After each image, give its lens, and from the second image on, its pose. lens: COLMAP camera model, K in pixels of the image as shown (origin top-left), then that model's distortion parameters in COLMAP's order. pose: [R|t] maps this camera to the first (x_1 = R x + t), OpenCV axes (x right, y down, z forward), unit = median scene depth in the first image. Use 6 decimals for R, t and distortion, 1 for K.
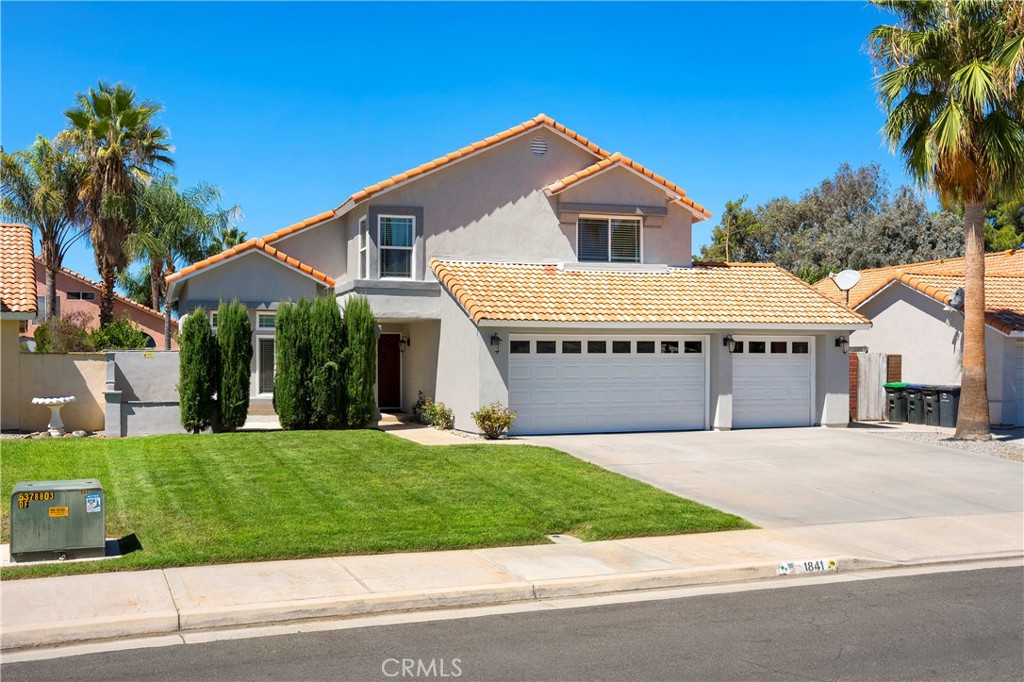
lens RADIAL K [[1022.2, 0, 512.1], [0, 1022.2, 348.5], [0, 0, 1]] dist [-0.008185, 0.000000]
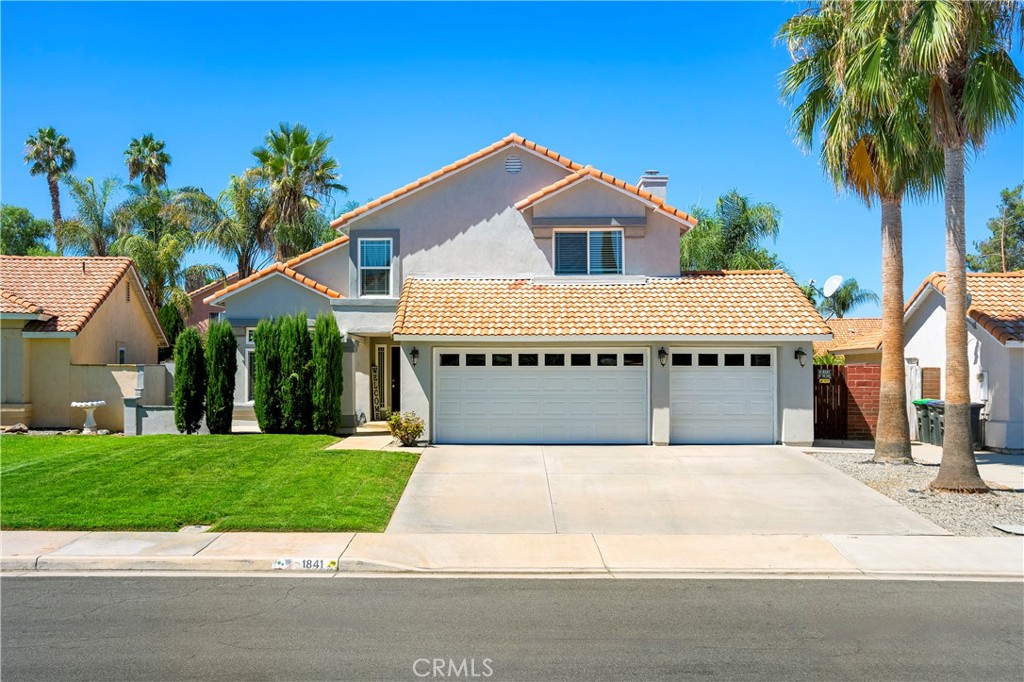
lens RADIAL K [[1063.6, 0, 511.4], [0, 1063.6, 336.6], [0, 0, 1]] dist [0.006434, 0.000000]
pose [[0.931999, -0.007931, -0.362374, 0.426506], [0.001346, 0.999829, -0.018420, -0.004760], [0.362458, 0.016680, 0.931851, 0.002863]]
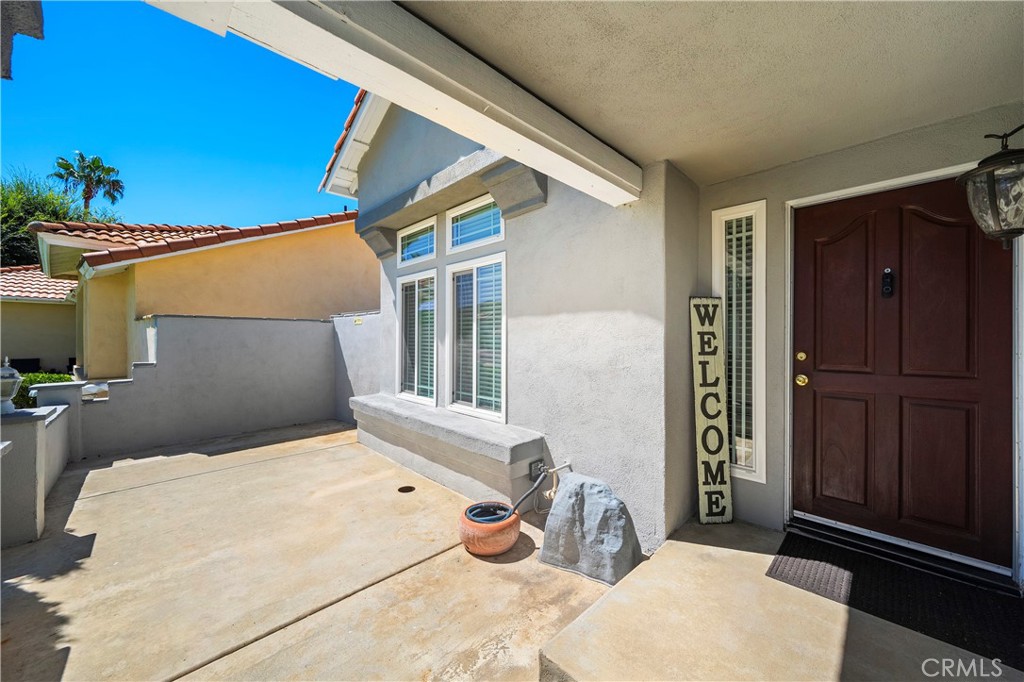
lens RADIAL K [[374.9, 0, 510.0], [0, 374.9, 342.8], [0, 0, 1]] dist [0.000036, 0.000000]
pose [[0.413159, 0.005424, -0.910643, -0.031147], [0.000371, 0.999981, 0.006125, 0.016364], [0.910659, -0.002869, 0.413150, 0.879781]]
